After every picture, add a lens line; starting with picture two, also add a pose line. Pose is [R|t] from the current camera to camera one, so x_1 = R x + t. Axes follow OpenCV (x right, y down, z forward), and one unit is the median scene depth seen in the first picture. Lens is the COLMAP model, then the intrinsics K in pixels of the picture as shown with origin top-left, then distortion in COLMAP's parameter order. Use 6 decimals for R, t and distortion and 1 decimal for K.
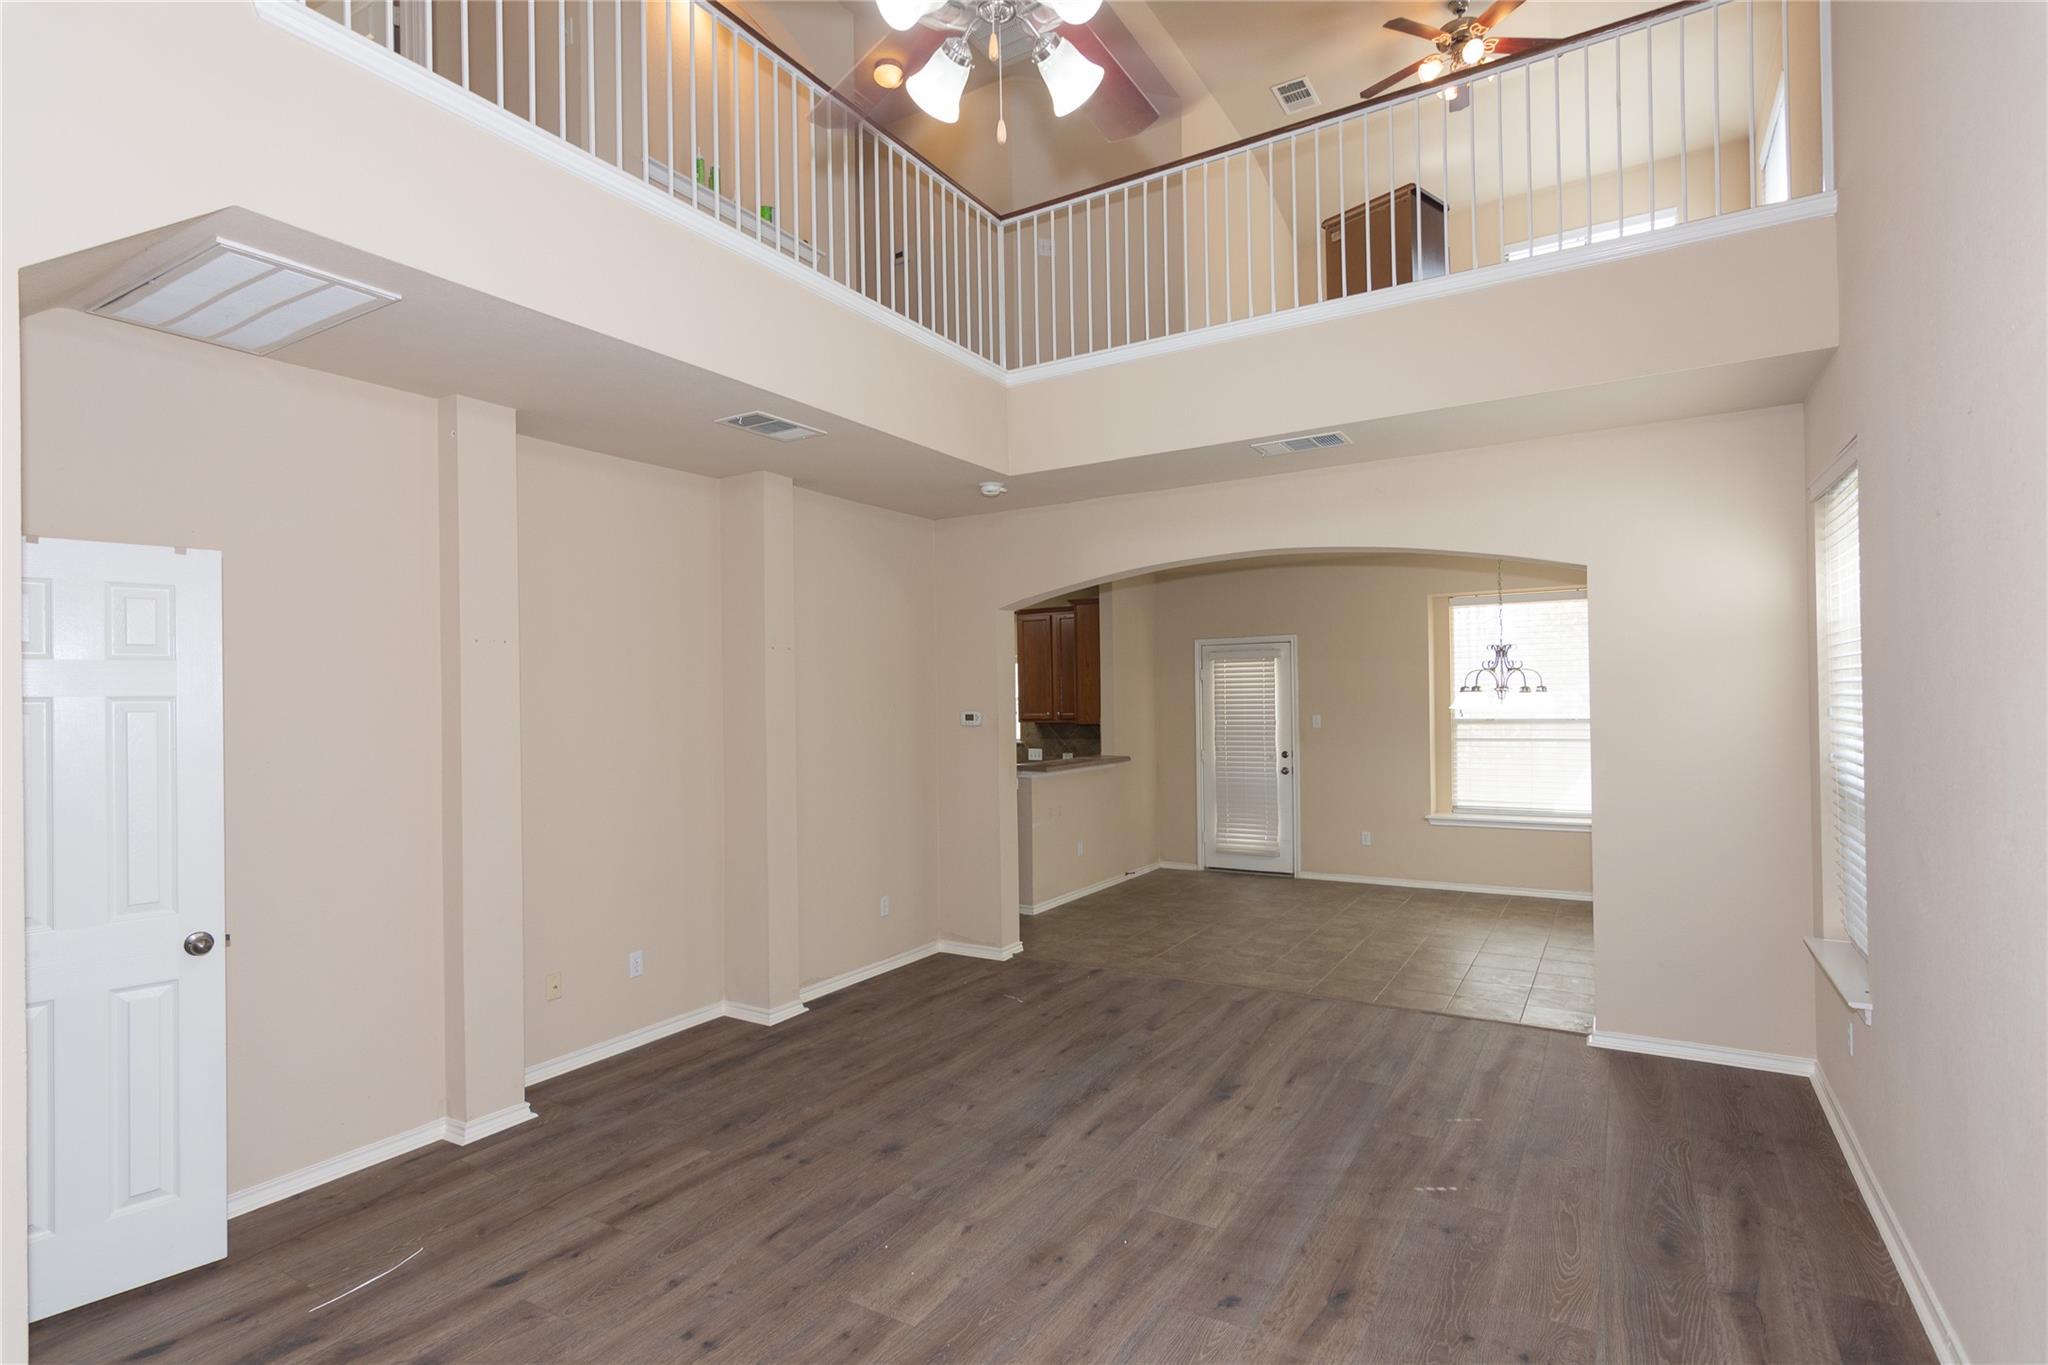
lens RADIAL K [[1007.9, 0, 1010.8], [0, 1007.9, 691.3], [0, 0, 1]] dist [-0.001985, 0.003398]
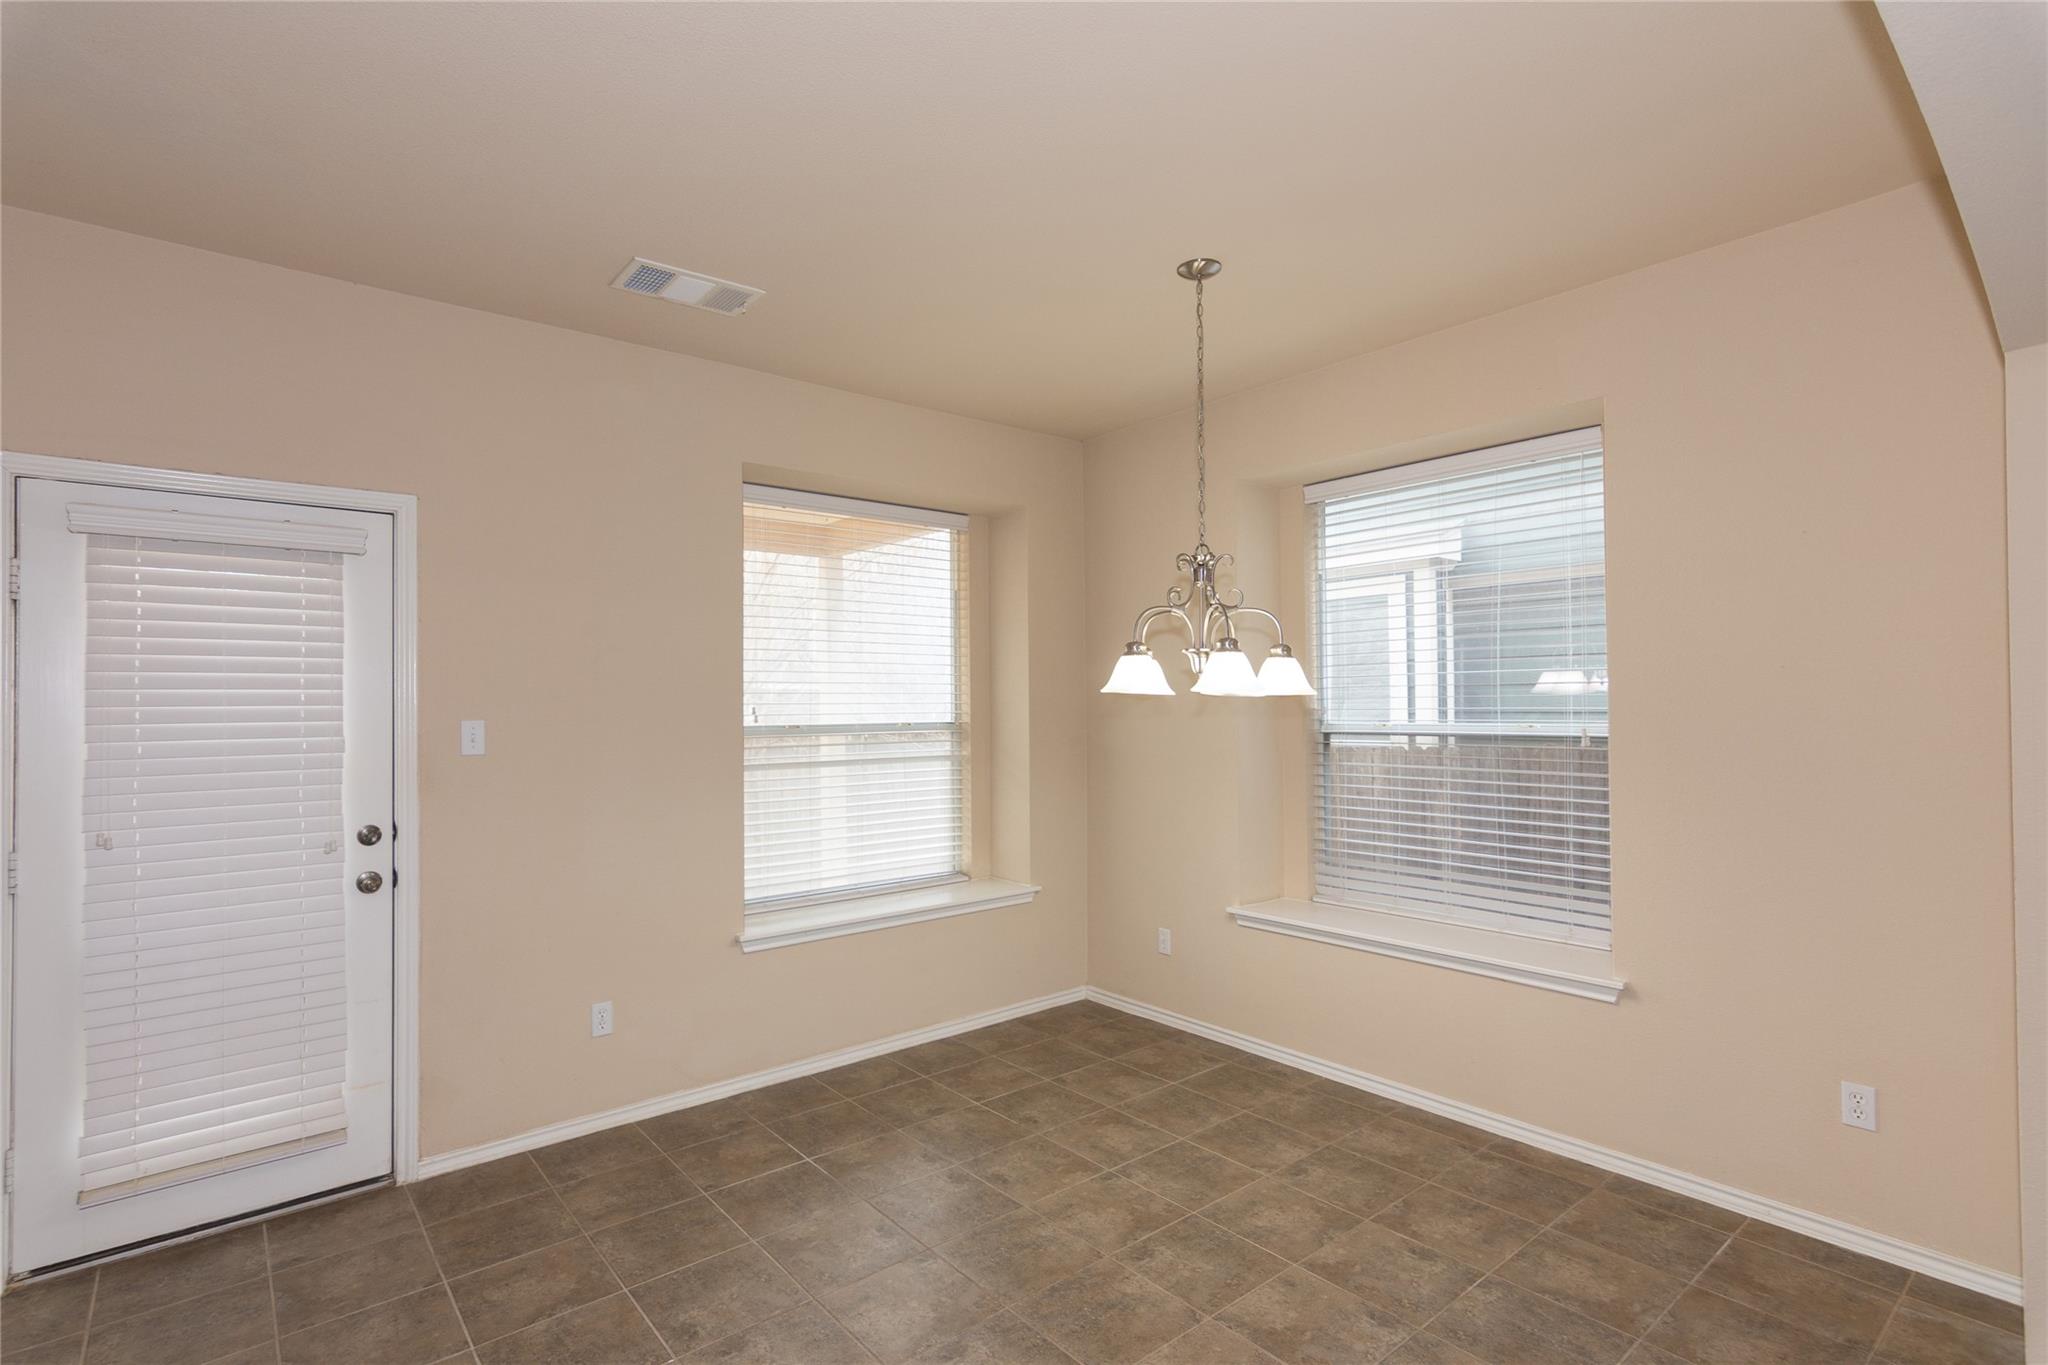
lens RADIAL K [[983.9, 0, 1026.0], [0, 983.9, 692.1], [0, 0, 1]] dist [0.001510, 0.002524]
pose [[0.315367, 0.025559, 0.948625, 0.052213], [-0.004756, 0.999667, -0.025353, 0.050782], [-0.948958, 0.003484, 0.315384, 1.640198]]
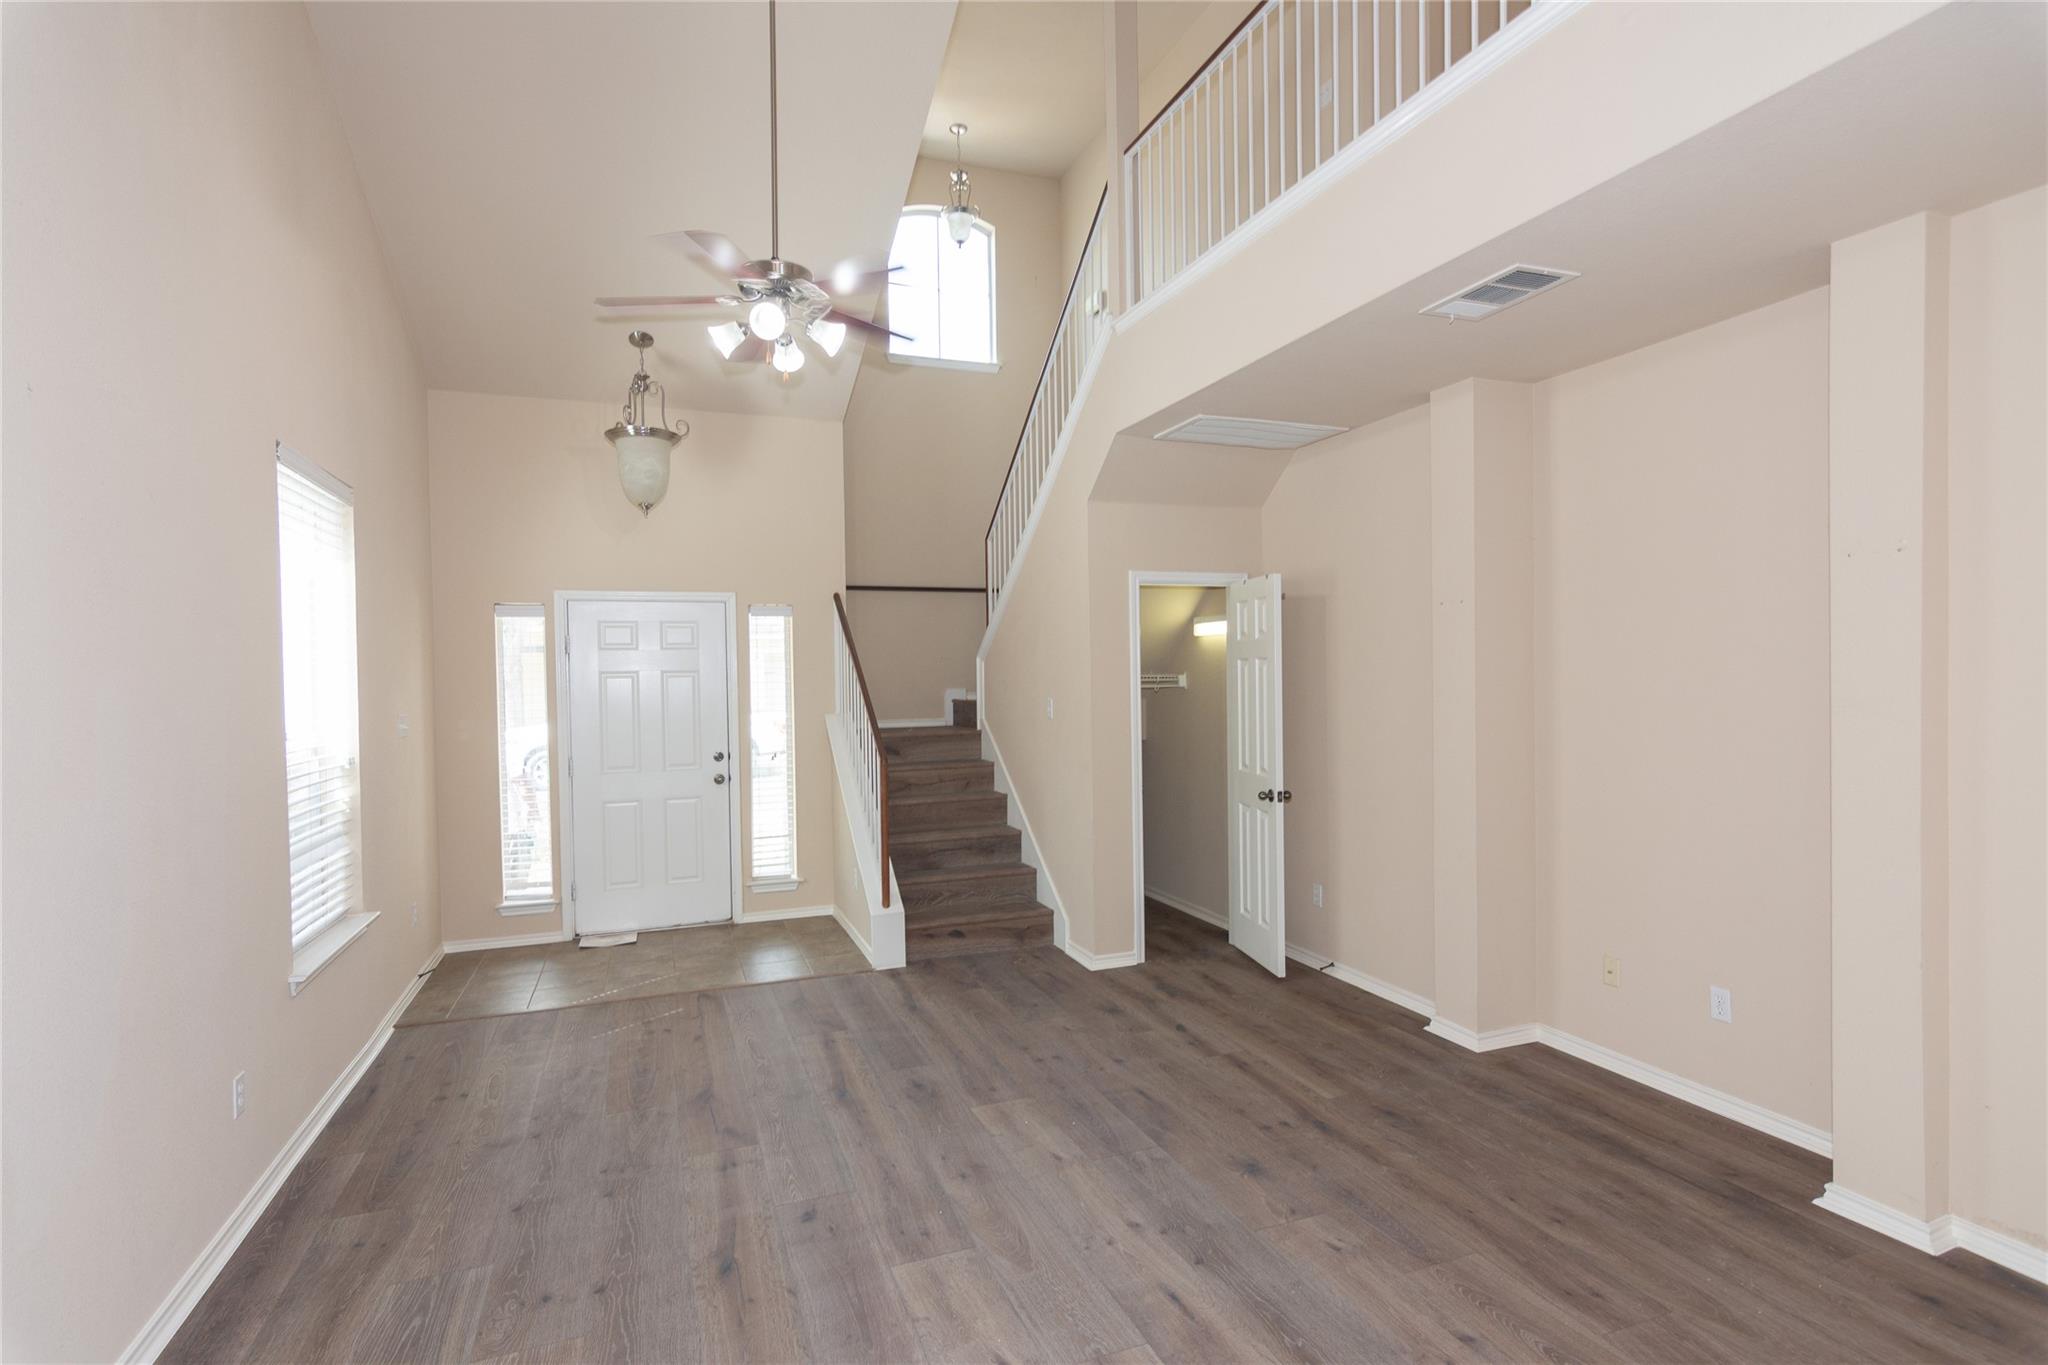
lens RADIAL K [[983.9, 0, 1026.0], [0, 983.9, 692.1], [0, 0, 1]] dist [0.001510, 0.002524]
pose [[-0.600742, 0.039814, -0.798451, 0.666931], [0.031458, 0.999163, 0.026153, 0.005195], [0.798824, -0.009406, -0.601492, 1.343859]]
